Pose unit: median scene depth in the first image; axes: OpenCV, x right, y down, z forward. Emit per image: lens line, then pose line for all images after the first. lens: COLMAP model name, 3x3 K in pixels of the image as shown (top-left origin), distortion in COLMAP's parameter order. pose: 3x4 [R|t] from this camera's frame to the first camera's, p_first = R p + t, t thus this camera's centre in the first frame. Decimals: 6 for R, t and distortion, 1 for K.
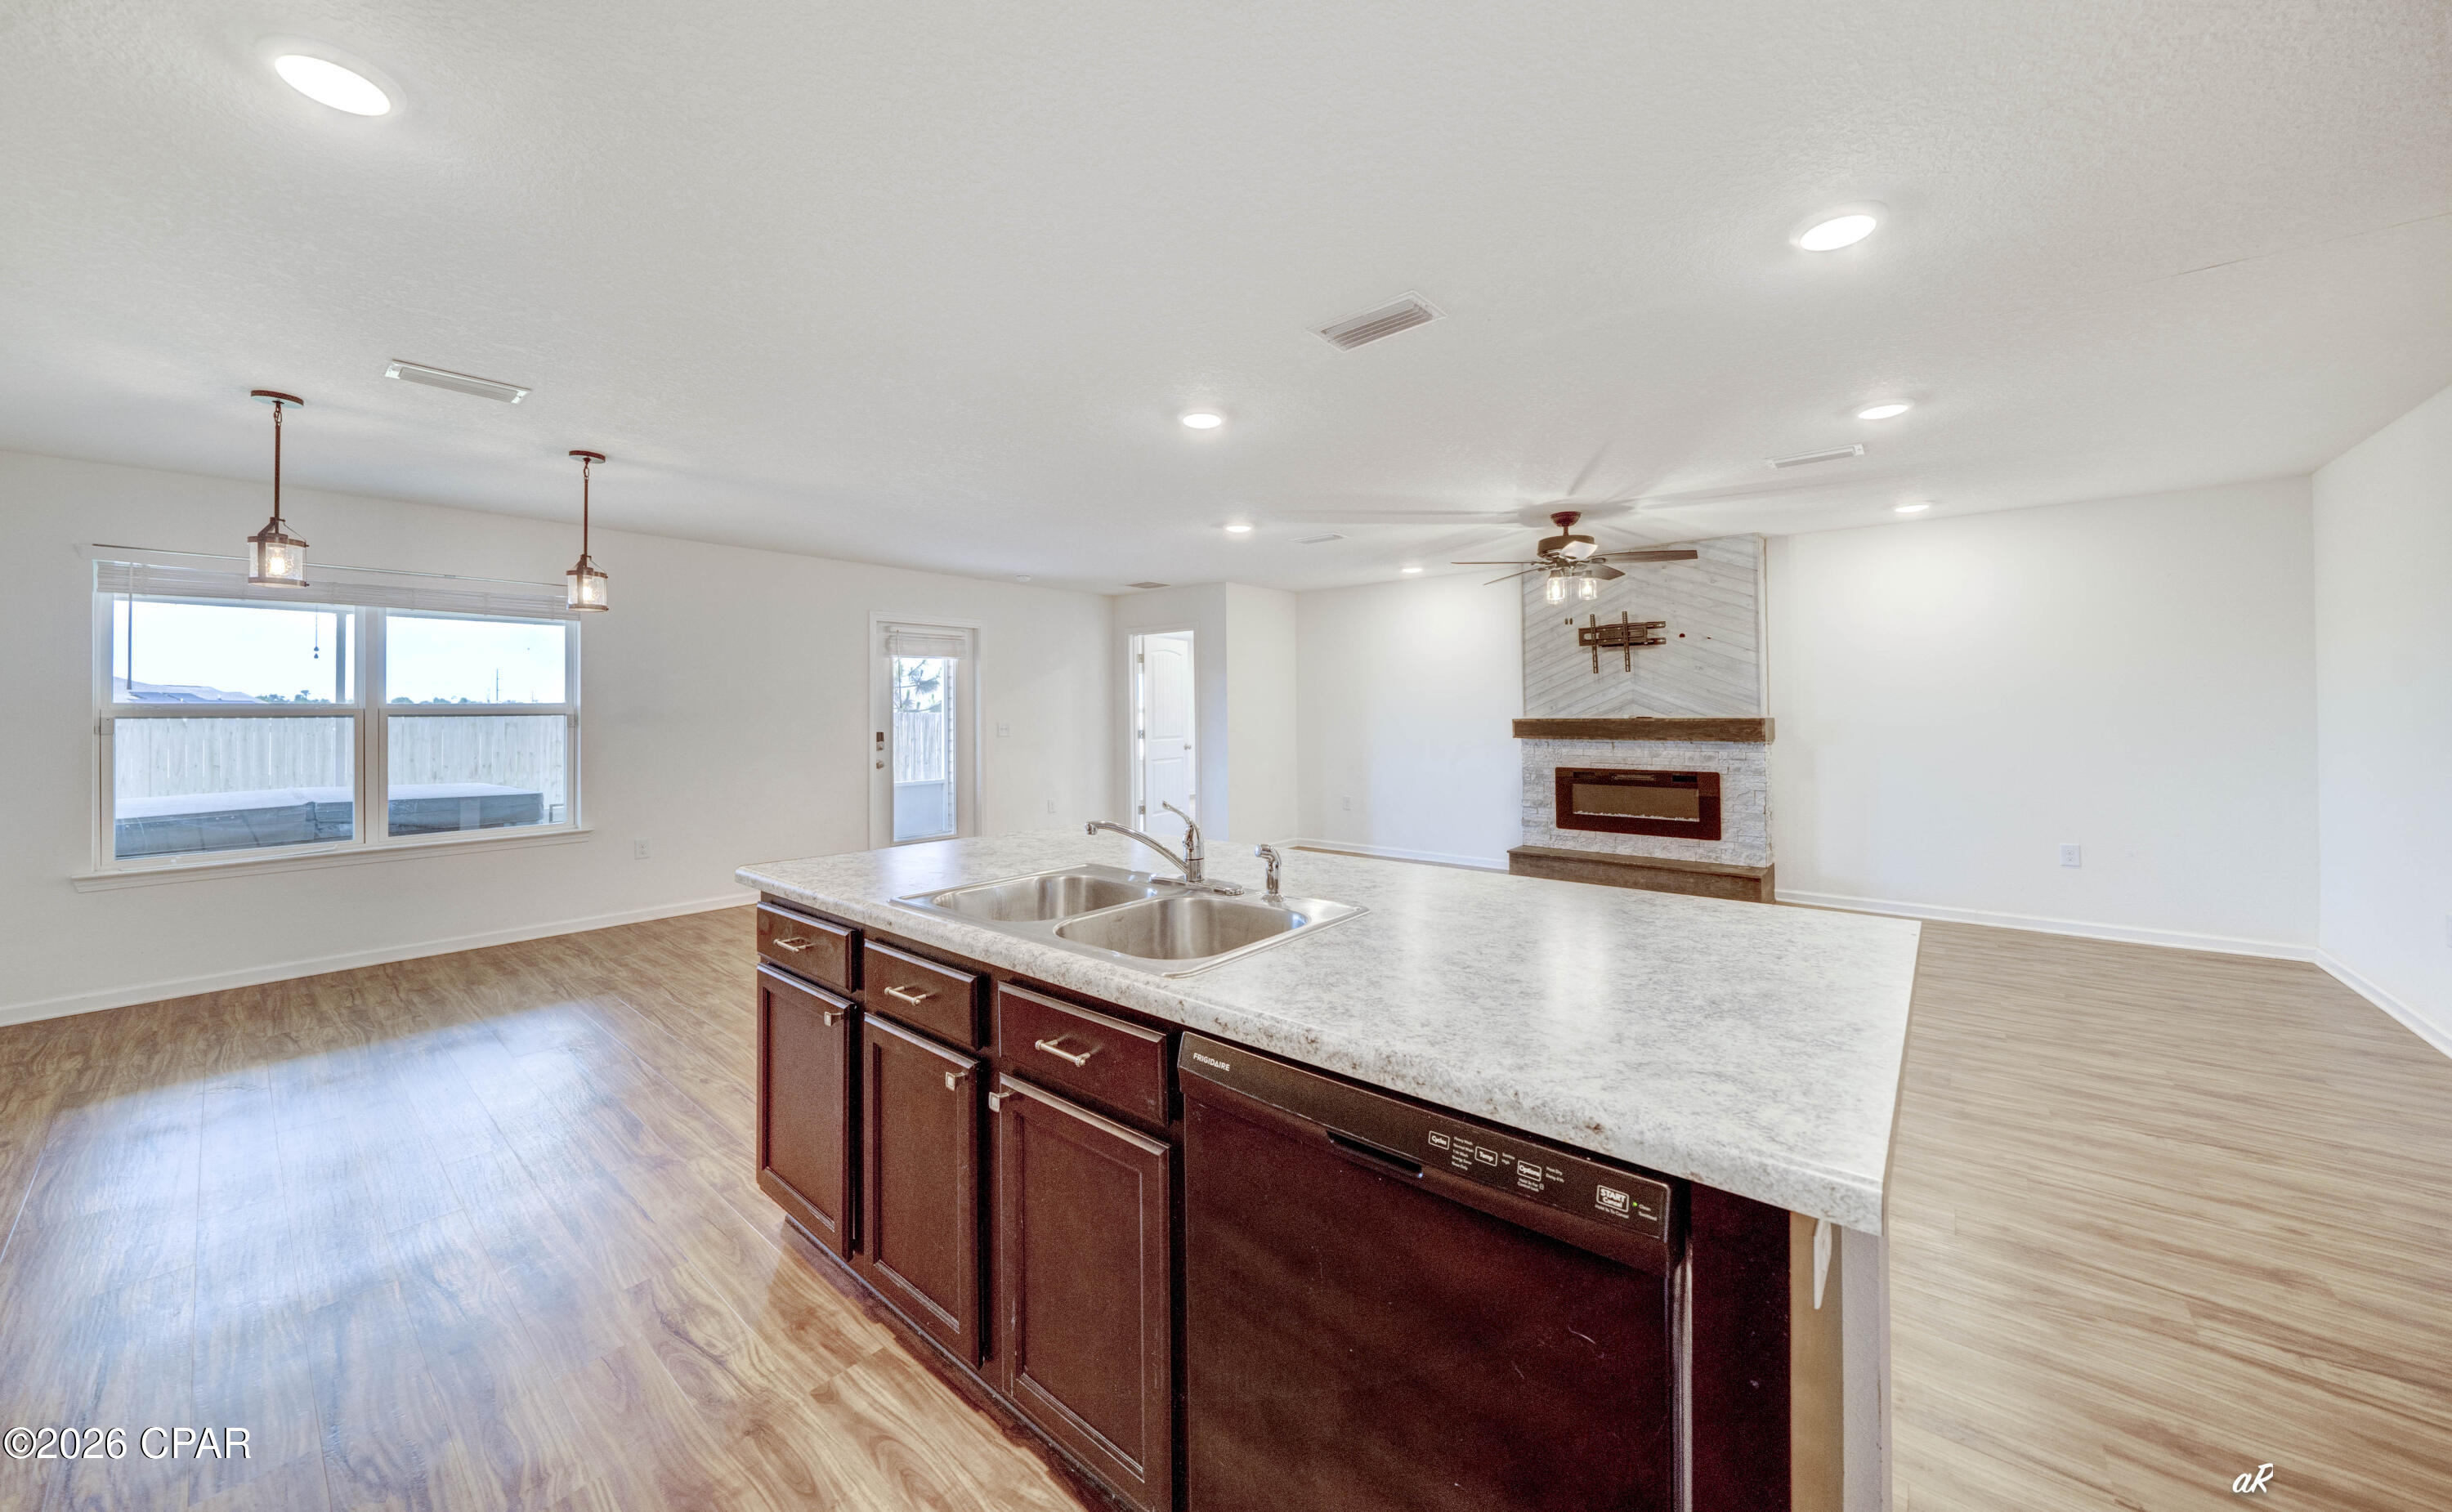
lens RADIAL K [[840.1, 0, 1200.6], [0, 840.1, 704.5], [0, 0, 1]] dist [-0.007487, -0.000590]
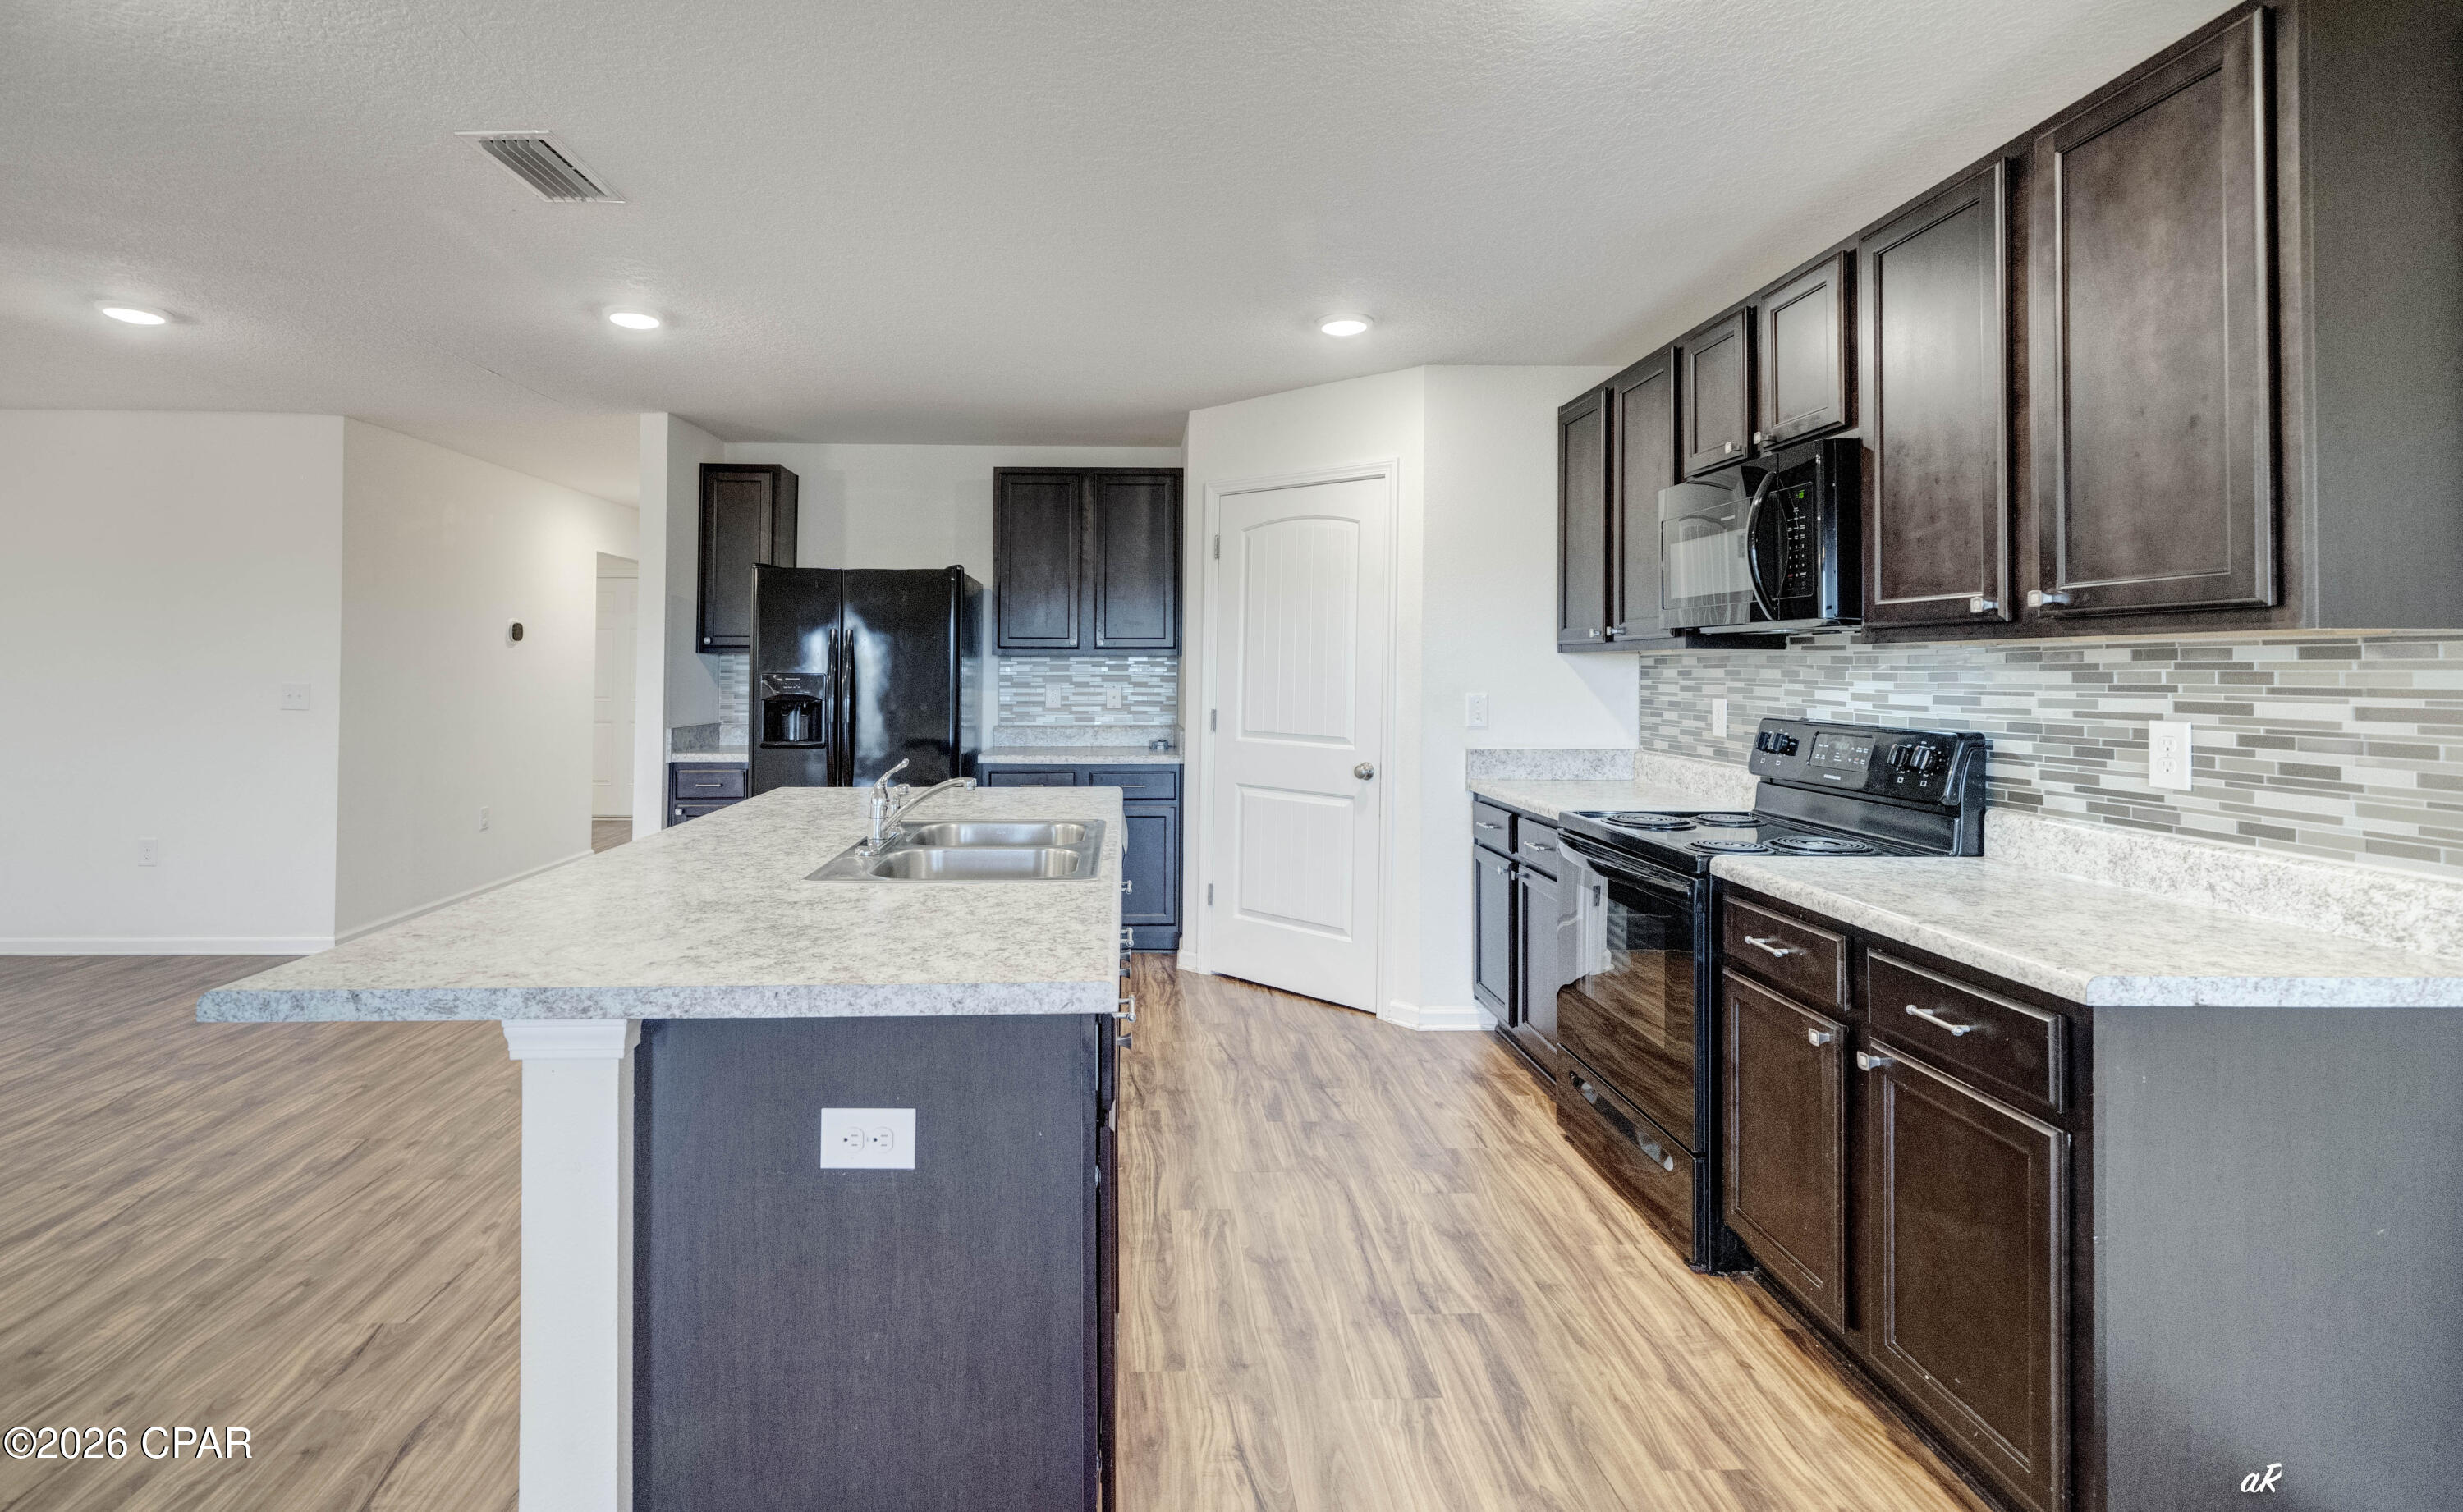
lens RADIAL K [[1134.4, 0, 1184.4], [0, 1134.4, 657.3], [0, 0, 1]] dist [0.000966, 0.000386]
pose [[-0.692264, 0.010604, 0.721567, -0.408070], [-0.007990, 0.999718, -0.022356, 0.006028], [-0.721600, -0.021242, -0.691984, 0.550455]]
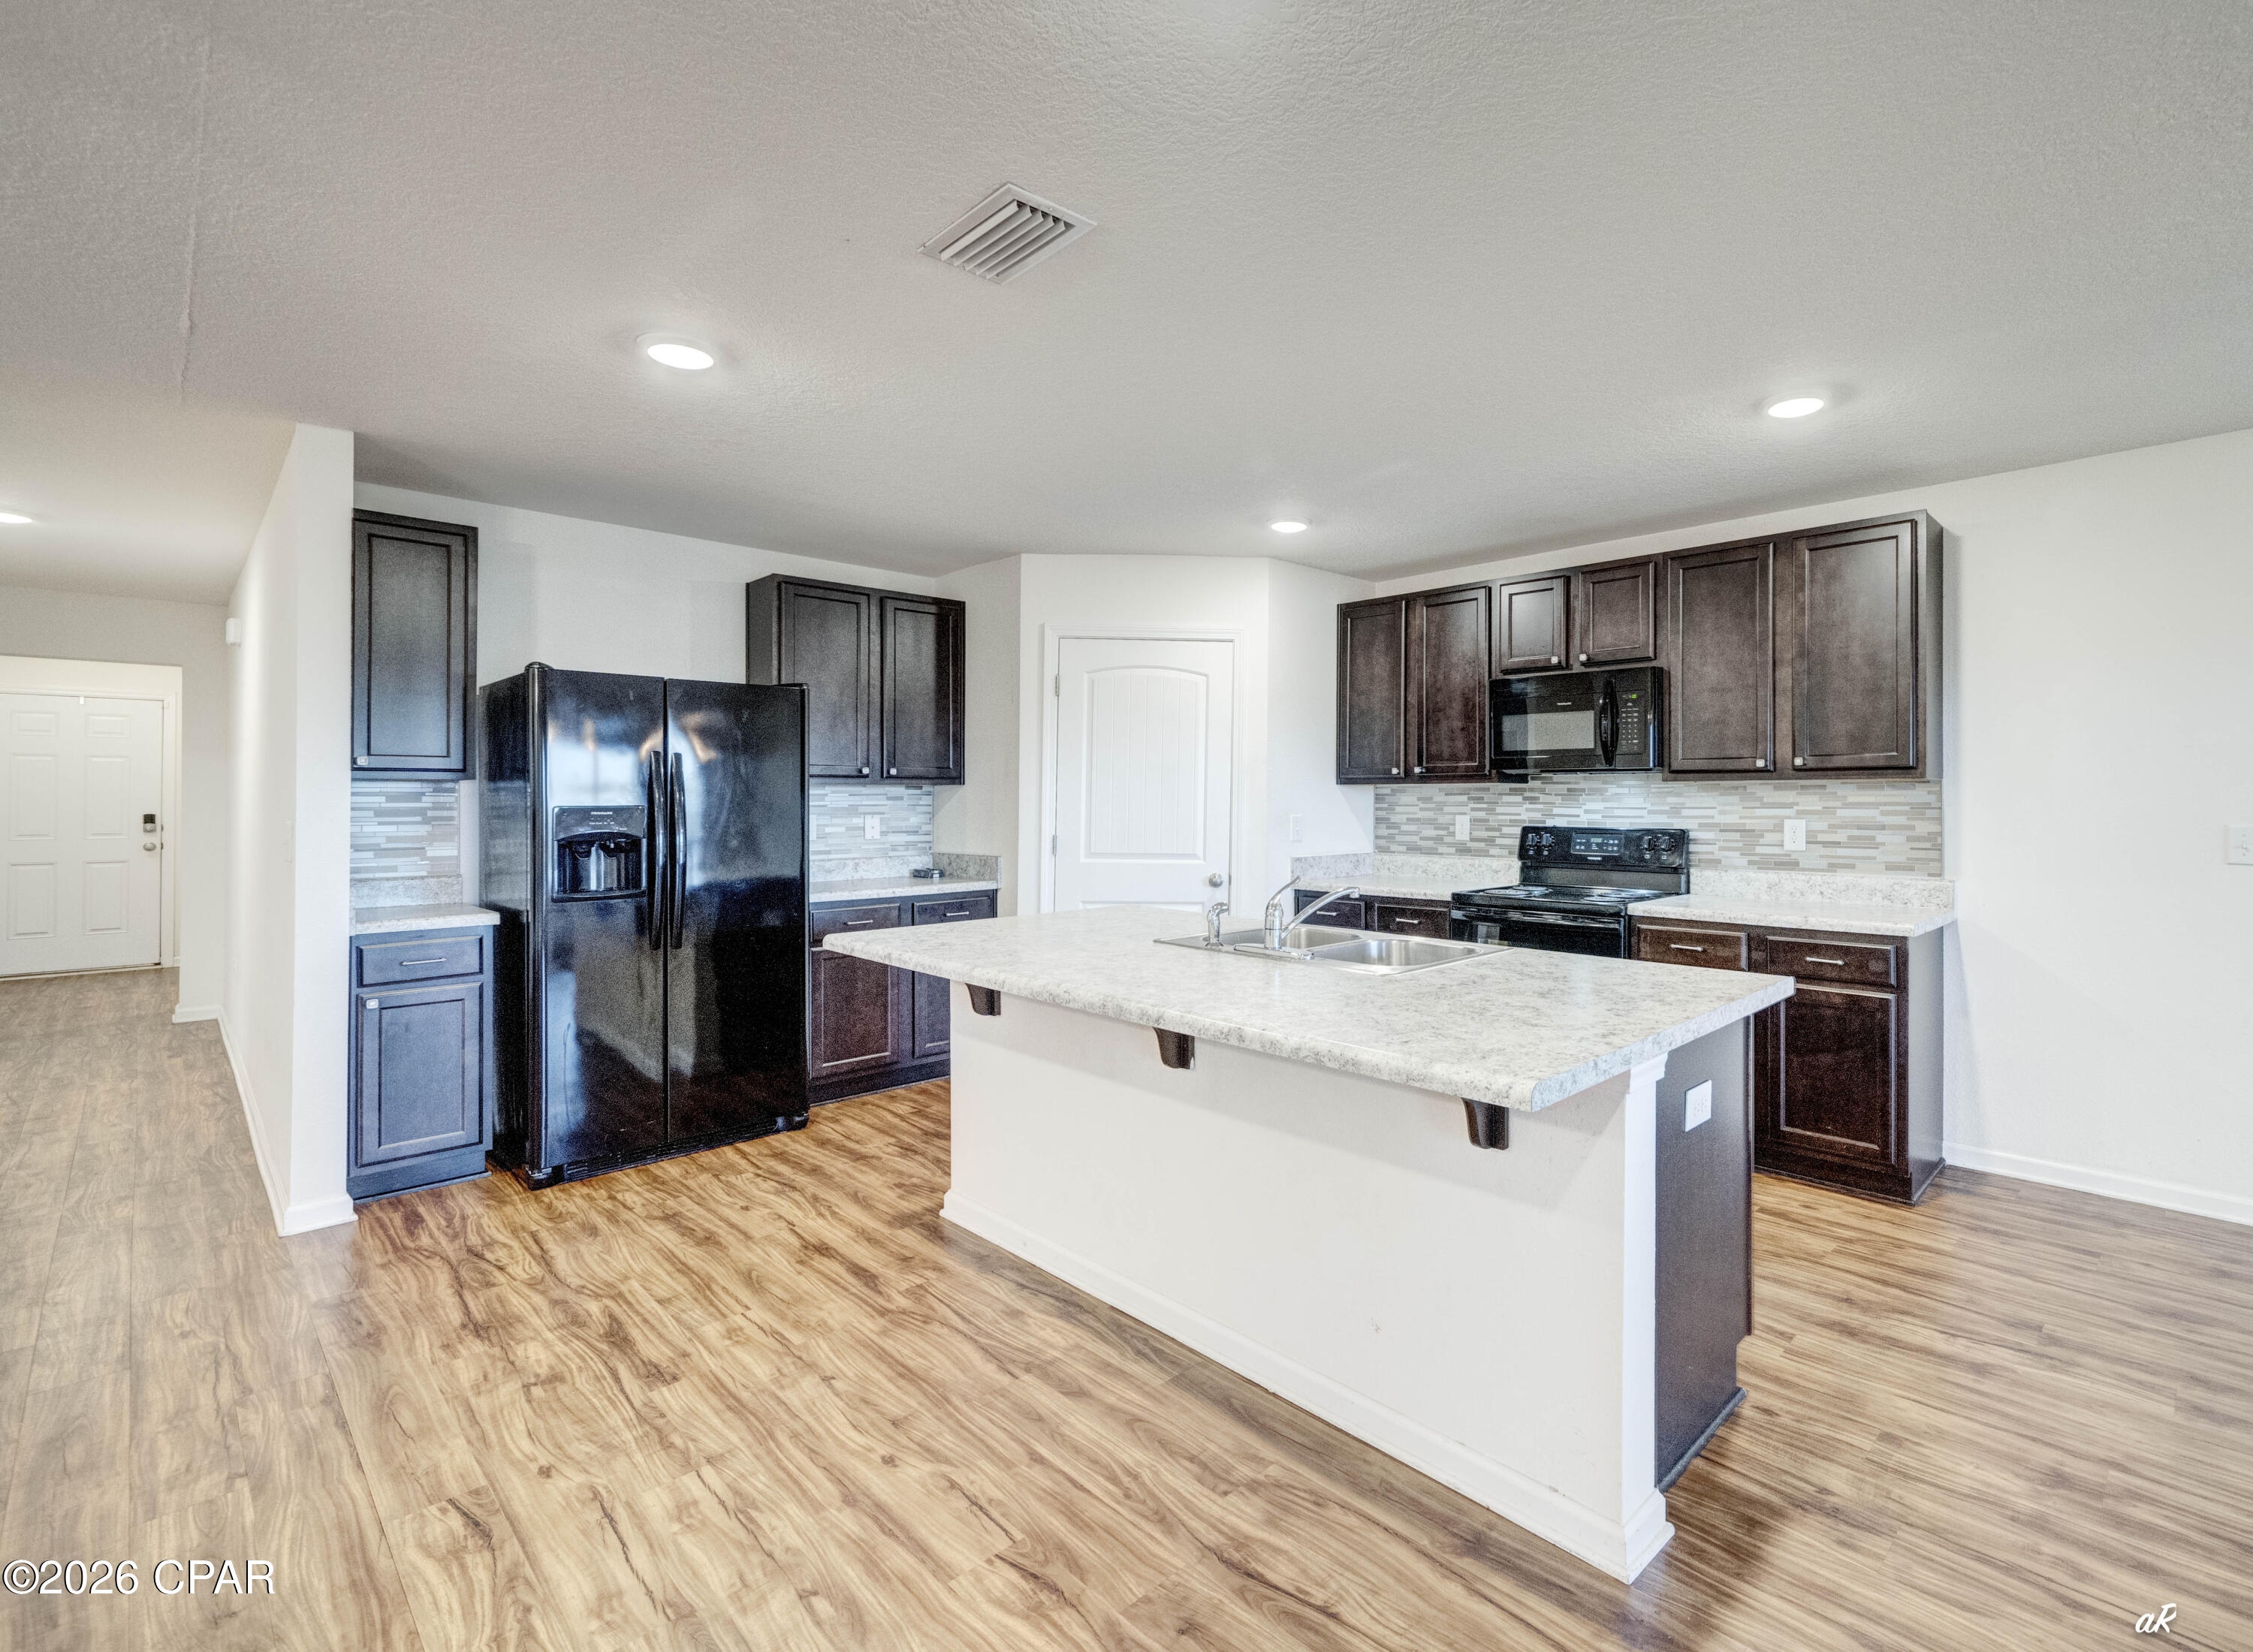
lens RADIAL K [[1040.4, 0, 1333.2], [0, 1040.4, 792.8], [0, 0, 1]] dist [-0.001909, -0.002925]
pose [[-0.999940, 0.007223, -0.008275, -0.026053], [0.007348, 0.999859, -0.015083, 0.006103], [0.008165, -0.015143, -0.999852, 0.793225]]
